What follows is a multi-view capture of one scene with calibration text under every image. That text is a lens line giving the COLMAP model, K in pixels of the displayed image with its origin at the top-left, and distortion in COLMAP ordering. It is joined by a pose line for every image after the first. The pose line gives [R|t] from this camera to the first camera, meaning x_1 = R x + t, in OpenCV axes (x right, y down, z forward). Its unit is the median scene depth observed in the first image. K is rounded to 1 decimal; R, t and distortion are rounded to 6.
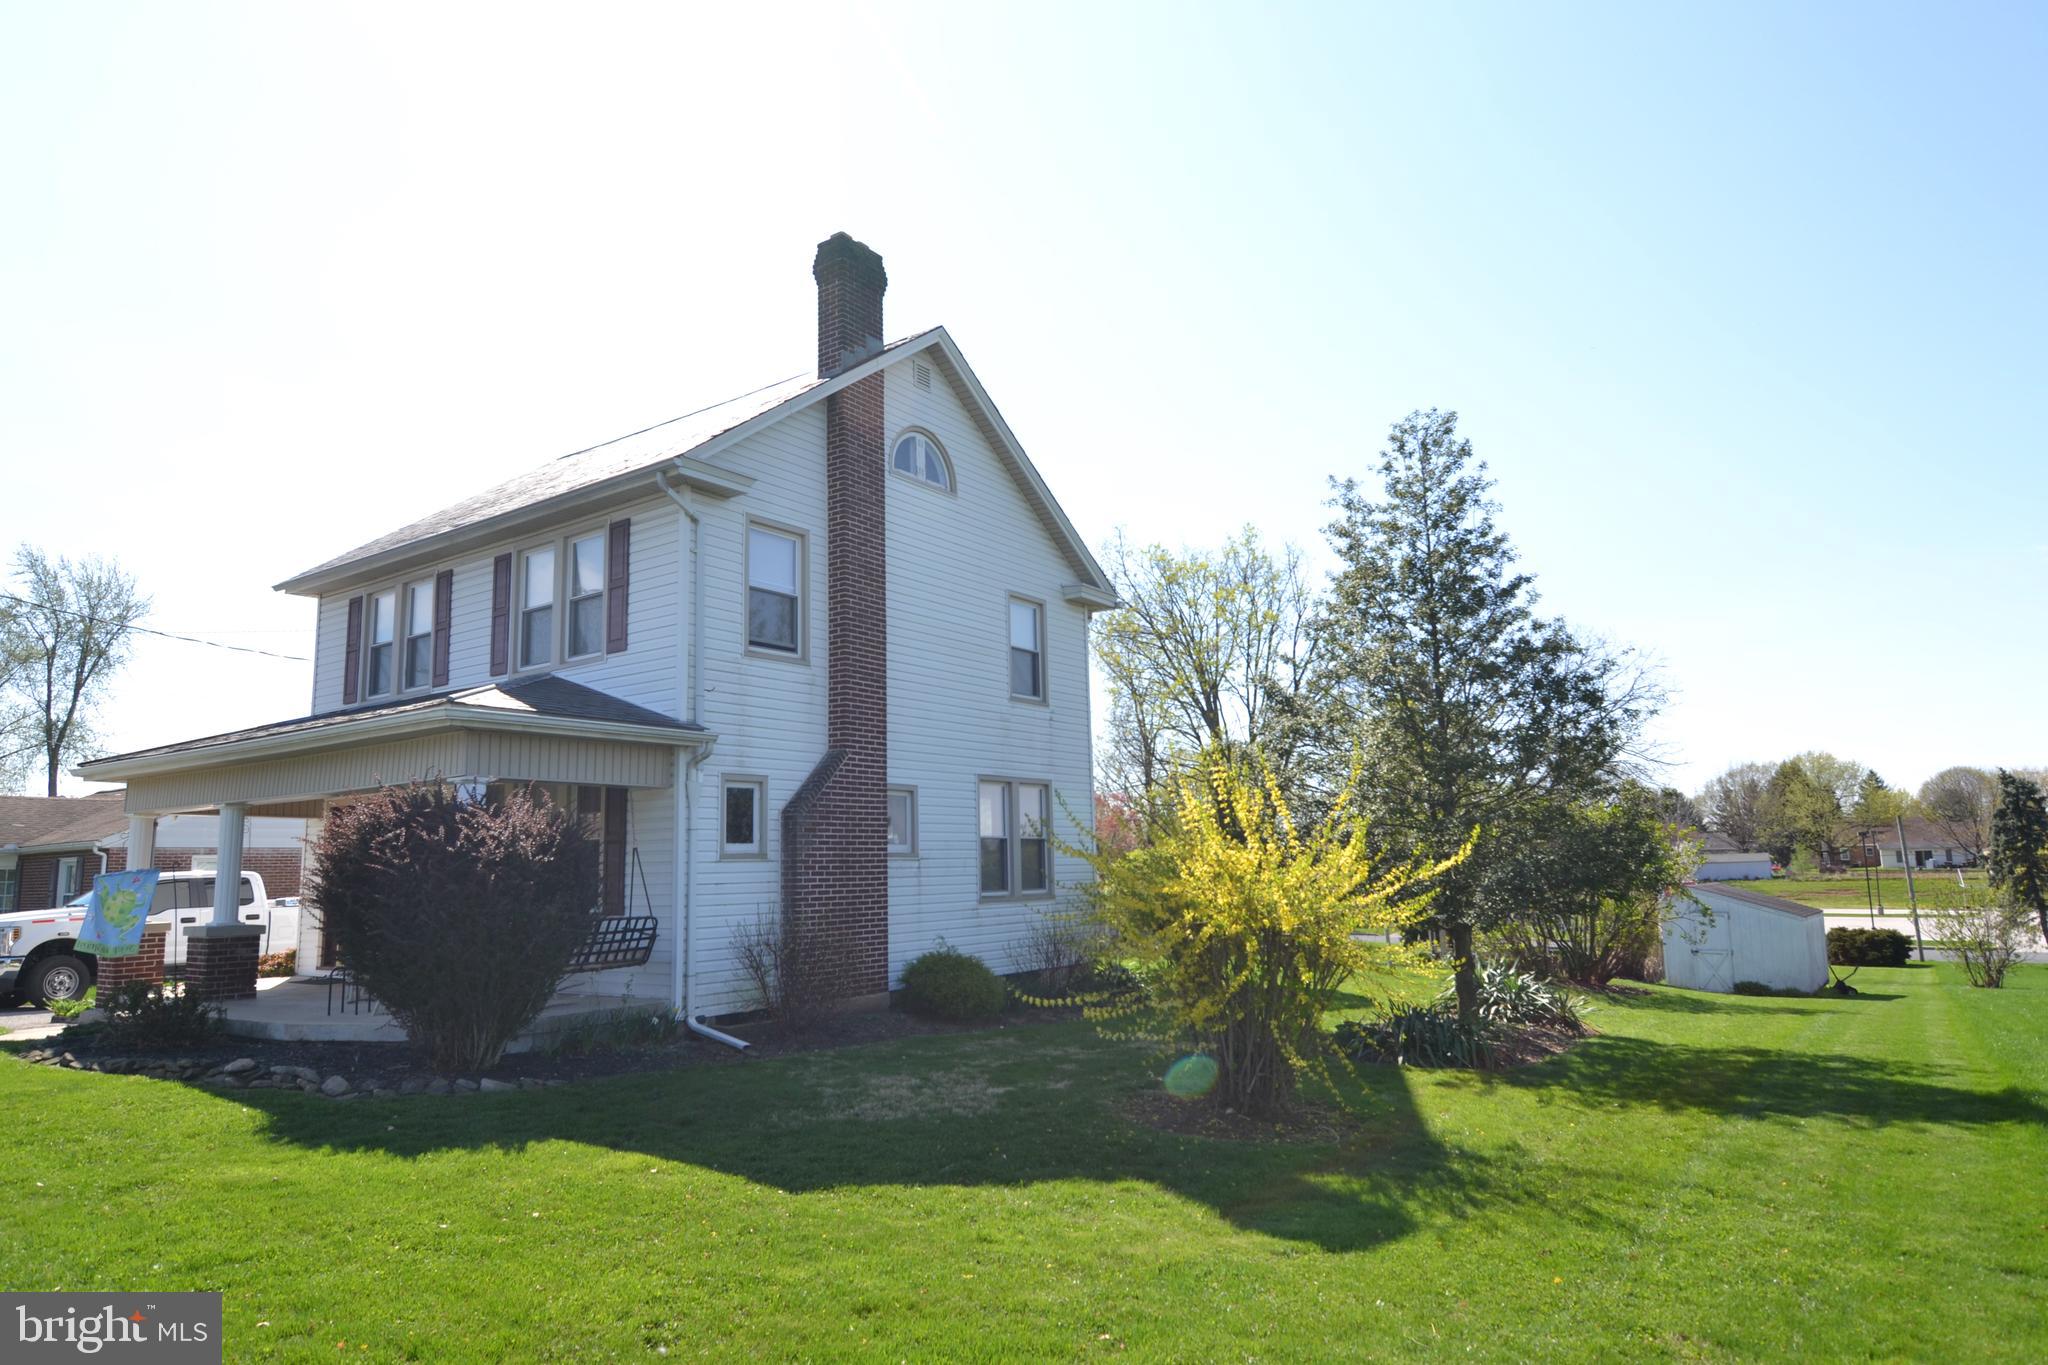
lens RADIAL K [[1244.2, 0, 1018.6], [0, 1244.2, 682.5], [0, 0, 1]] dist [0.003815, 0.000025]
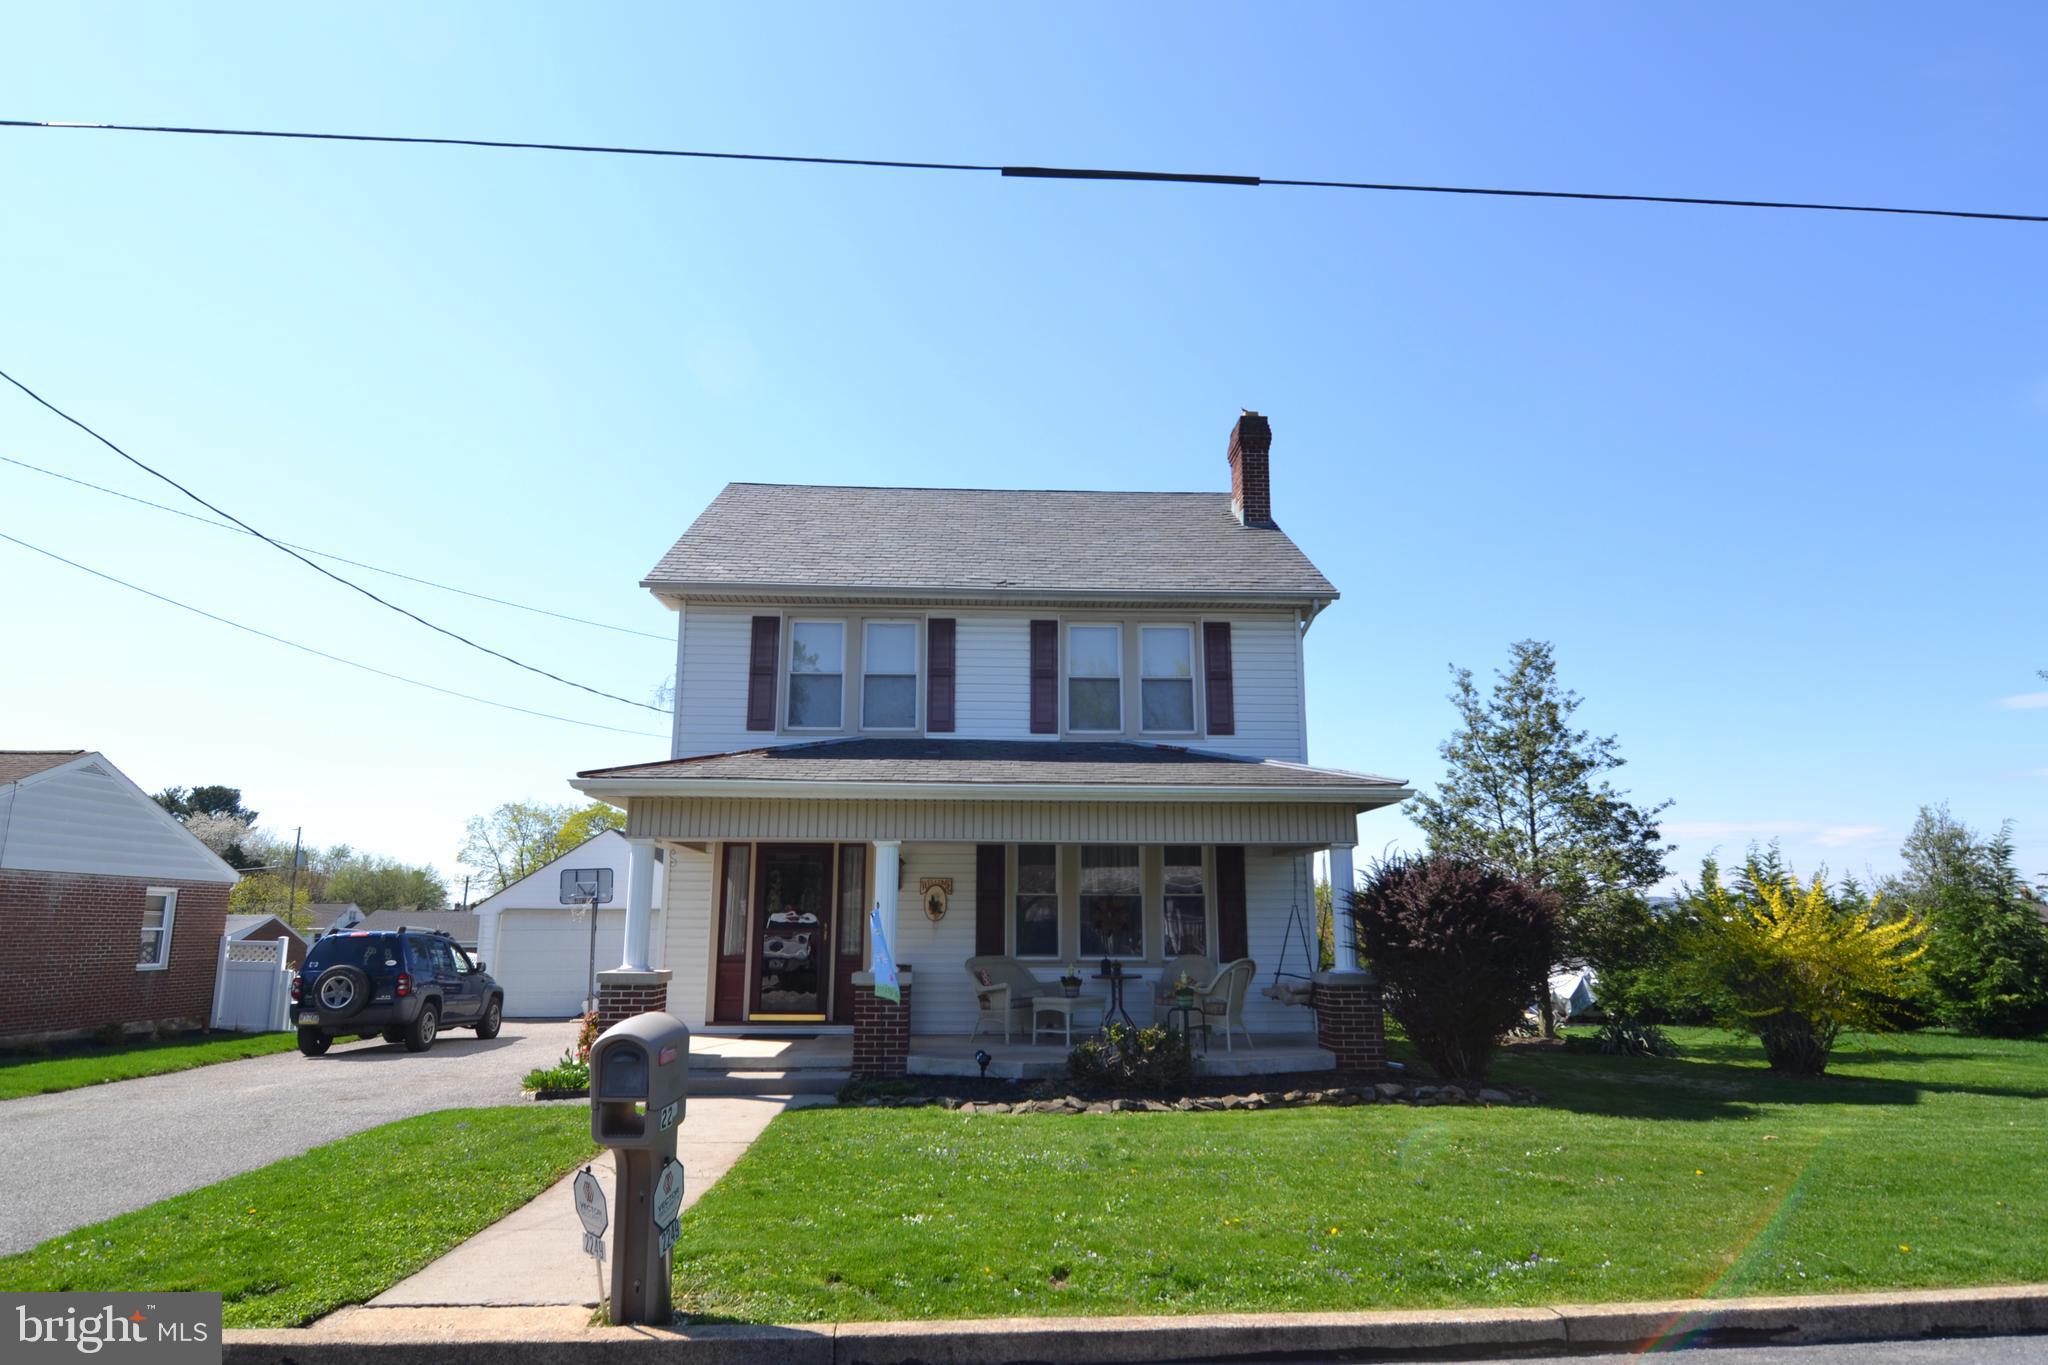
lens RADIAL K [[1167.0, 0, 1000.3], [0, 1167.0, 676.7], [0, 0, 1]] dist [0.001366, -0.030670]
pose [[0.787197, 0.151792, 0.597730, -1.040070], [-0.111260, 0.988287, -0.104446, 0.053770], [-0.606583, 0.015716, 0.794865, 0.230105]]
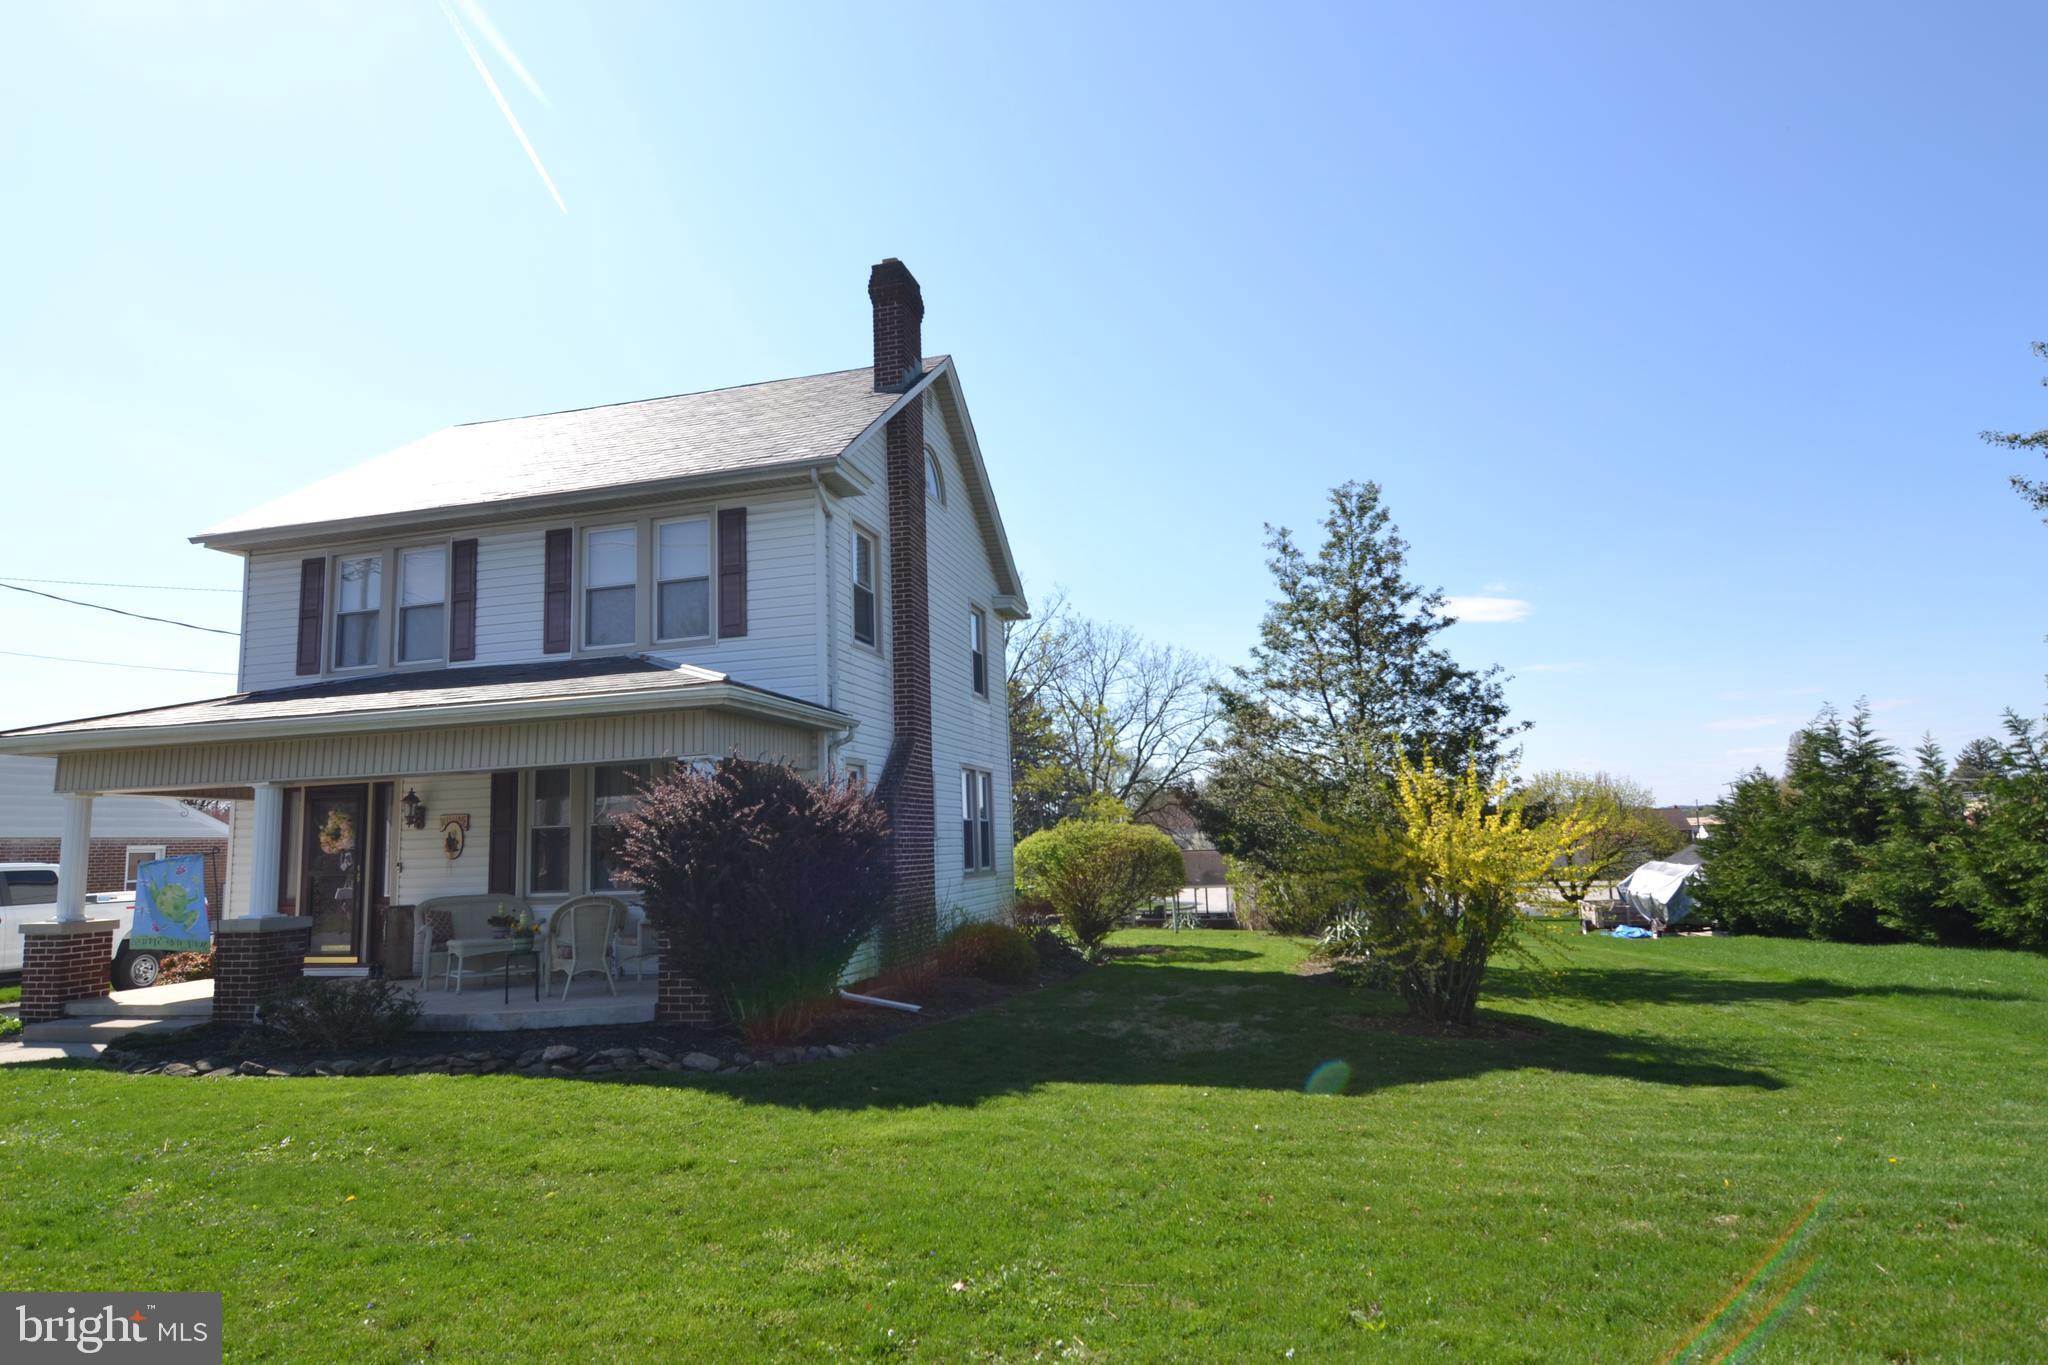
lens RADIAL K [[1147.6, 0, 1024.0], [0, 1147.6, 682.5], [0, 0, 1]] dist [-0.027313, 0.001568]
pose [[0.927727, 0.038969, 0.371219, -0.405865], [-0.038332, 0.999224, -0.009097, 0.010983], [-0.371285, -0.005790, 0.928501, 0.035966]]
